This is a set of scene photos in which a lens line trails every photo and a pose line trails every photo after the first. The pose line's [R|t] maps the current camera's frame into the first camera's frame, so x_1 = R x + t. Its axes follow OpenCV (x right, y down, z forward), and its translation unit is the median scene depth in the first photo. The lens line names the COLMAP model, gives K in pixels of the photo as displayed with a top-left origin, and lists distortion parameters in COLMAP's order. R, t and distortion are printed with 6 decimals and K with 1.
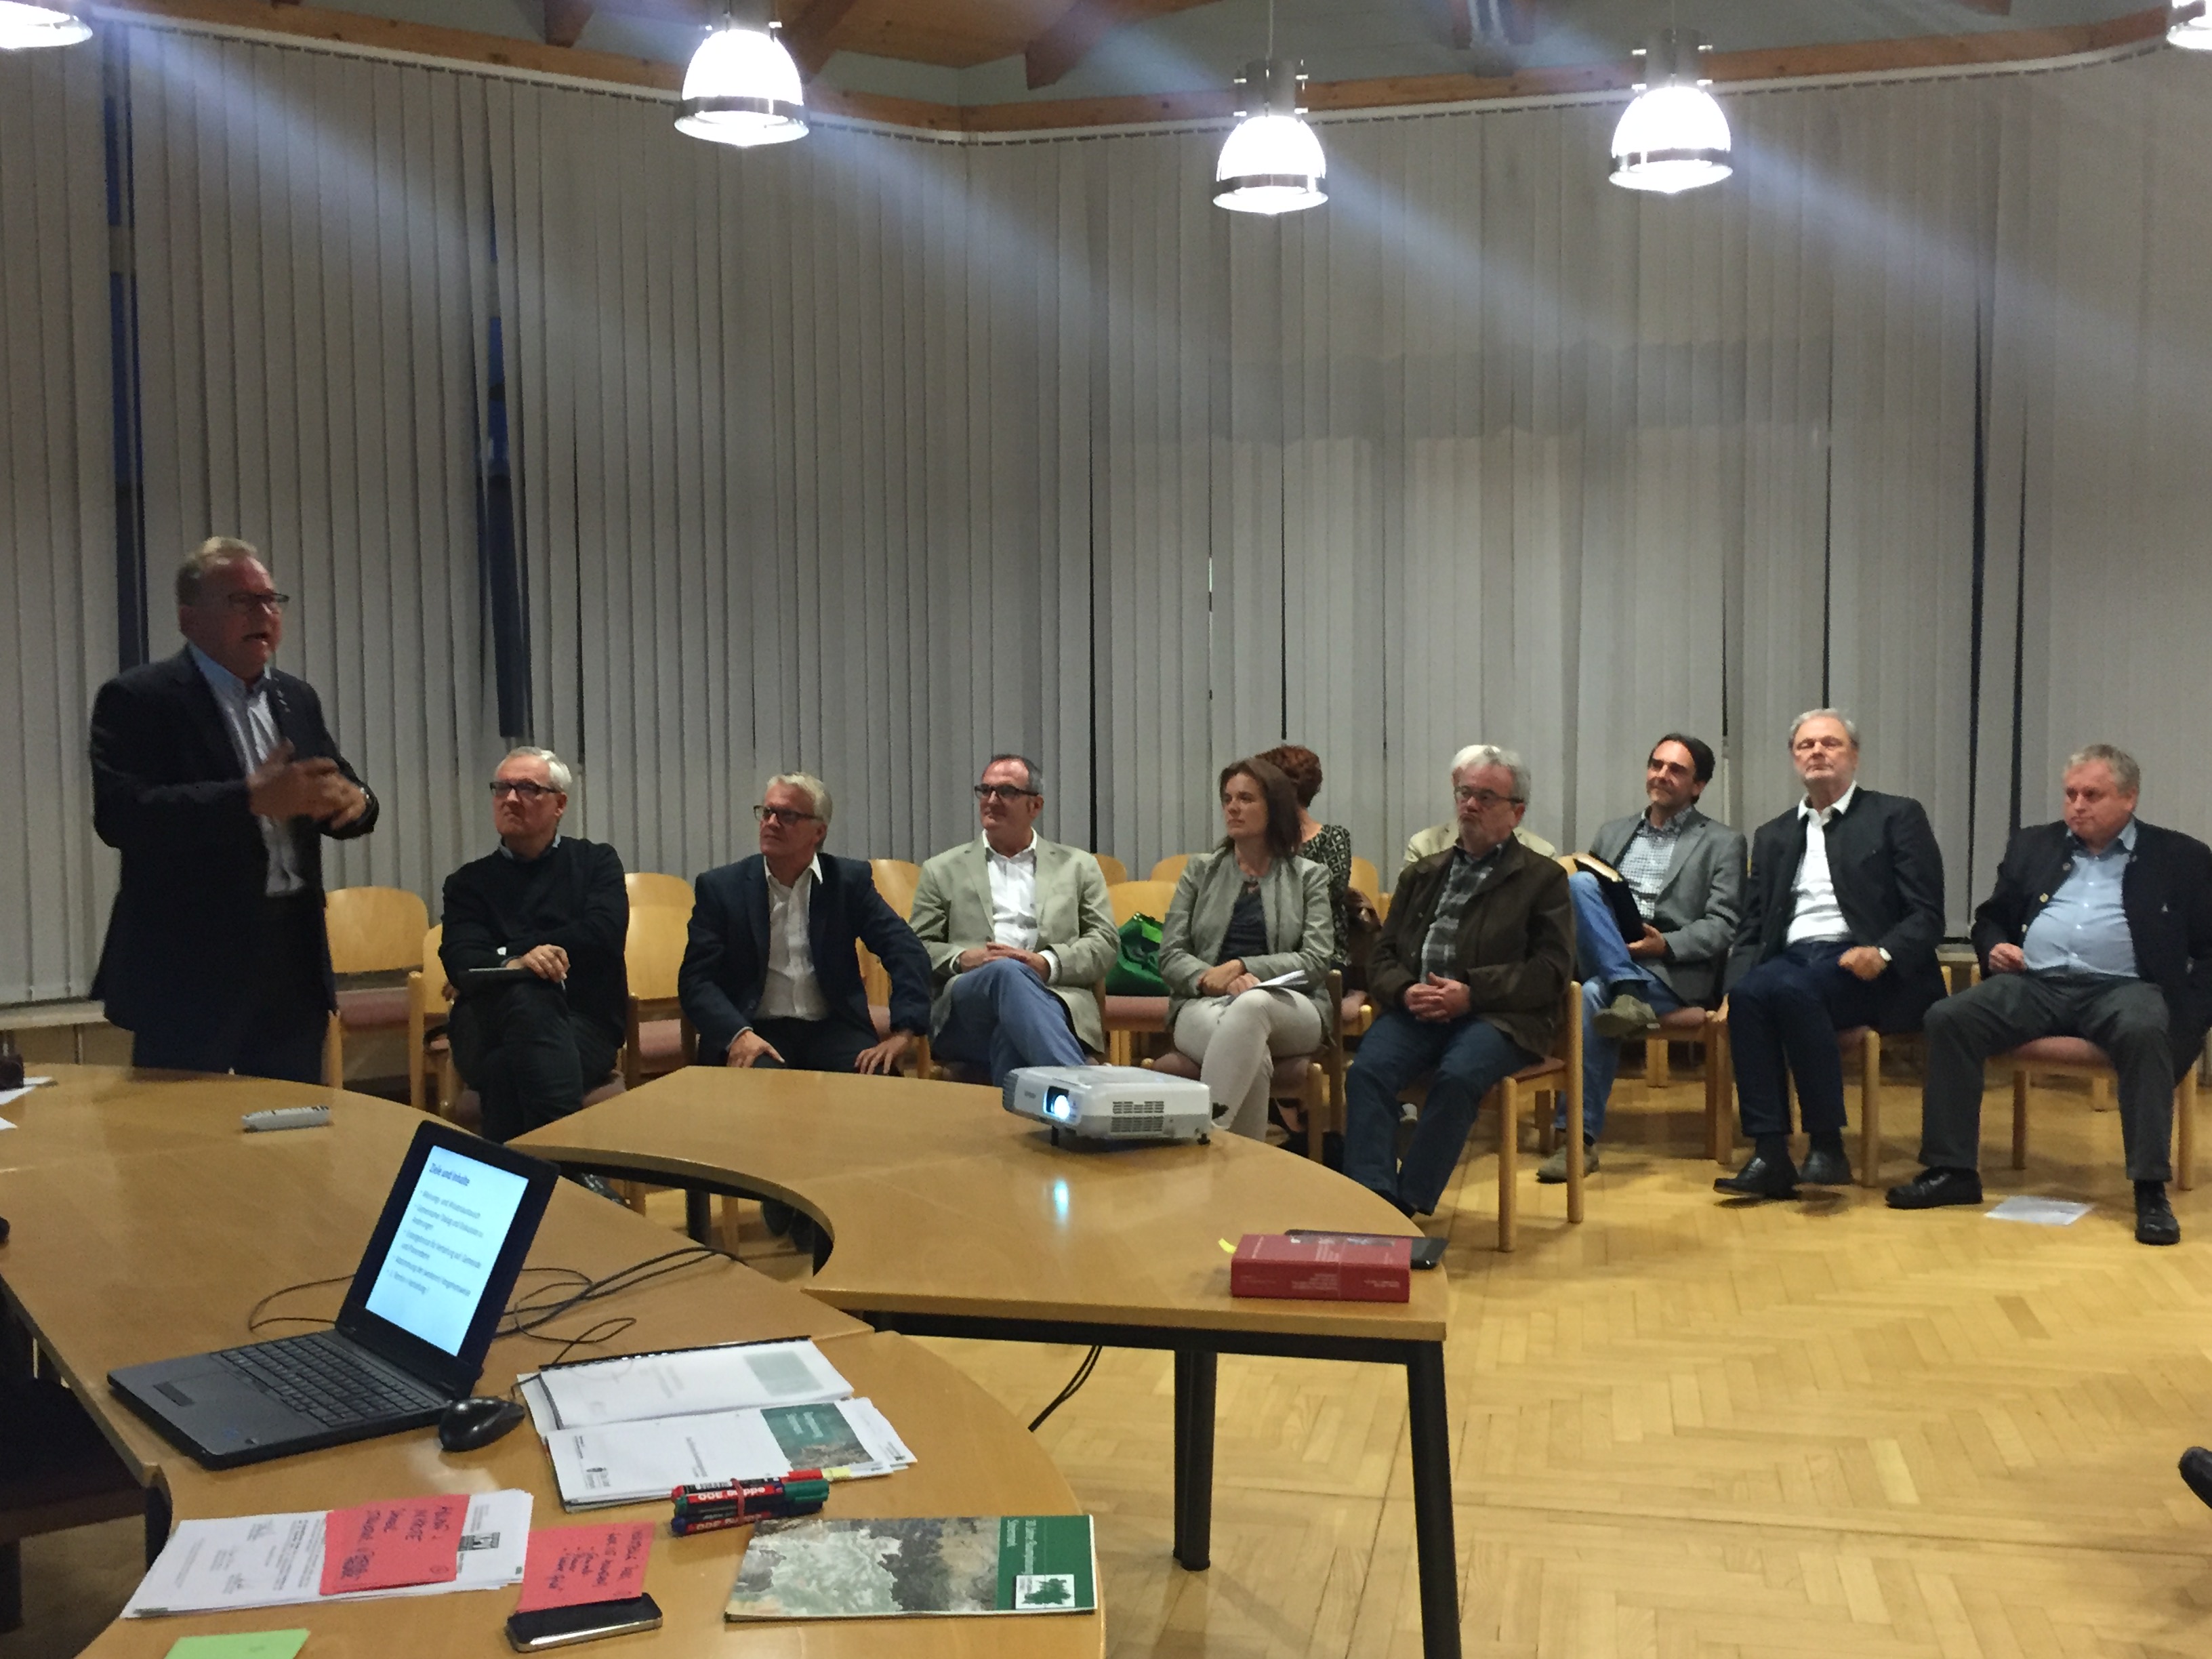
lens RADIAL K [[2293.4, 0, 1055.6], [0, 2293.4, 818.7], [0, 0, 1]] dist [0.090150, -0.126225]
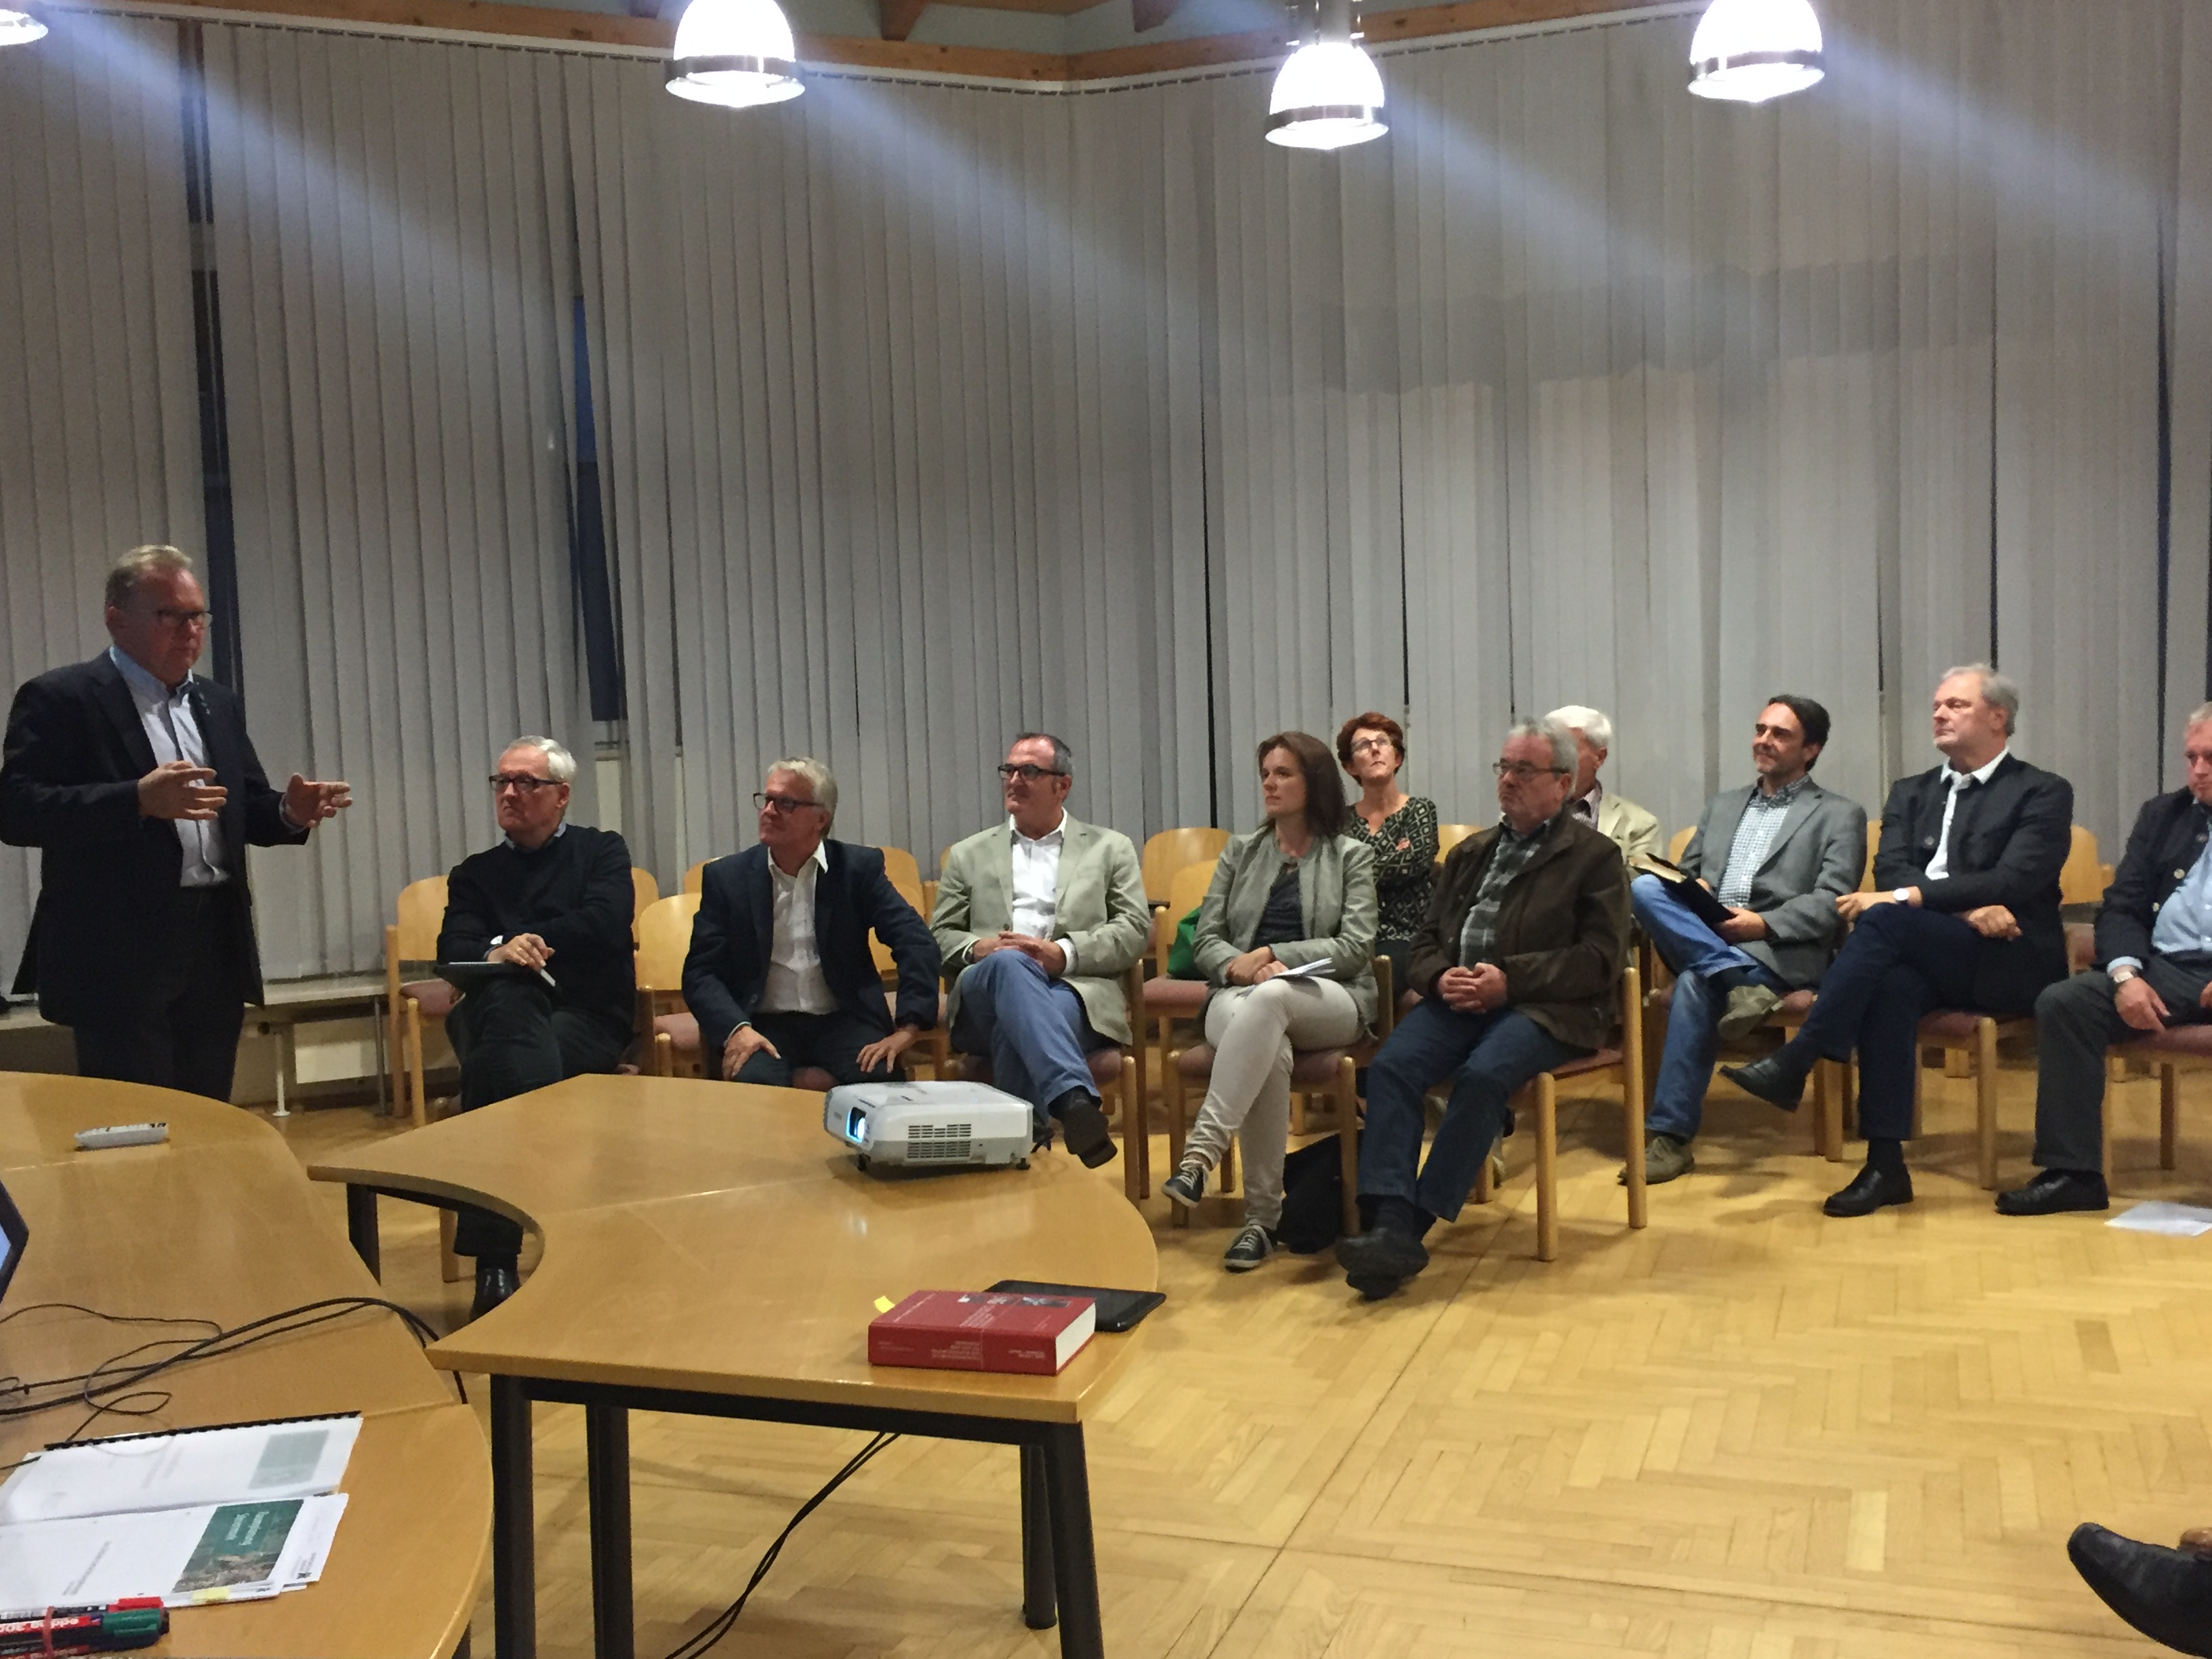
lens RADIAL K [[2293.4, 0, 1055.6], [0, 2293.4, 818.7], [0, 0, 1]] dist [0.090150, -0.126225]
pose [[0.990922, -0.015828, -0.133502, 0.122776], [0.018149, 0.999704, 0.016187, -0.007972], [0.133206, -0.018463, 0.990916, 0.057713]]
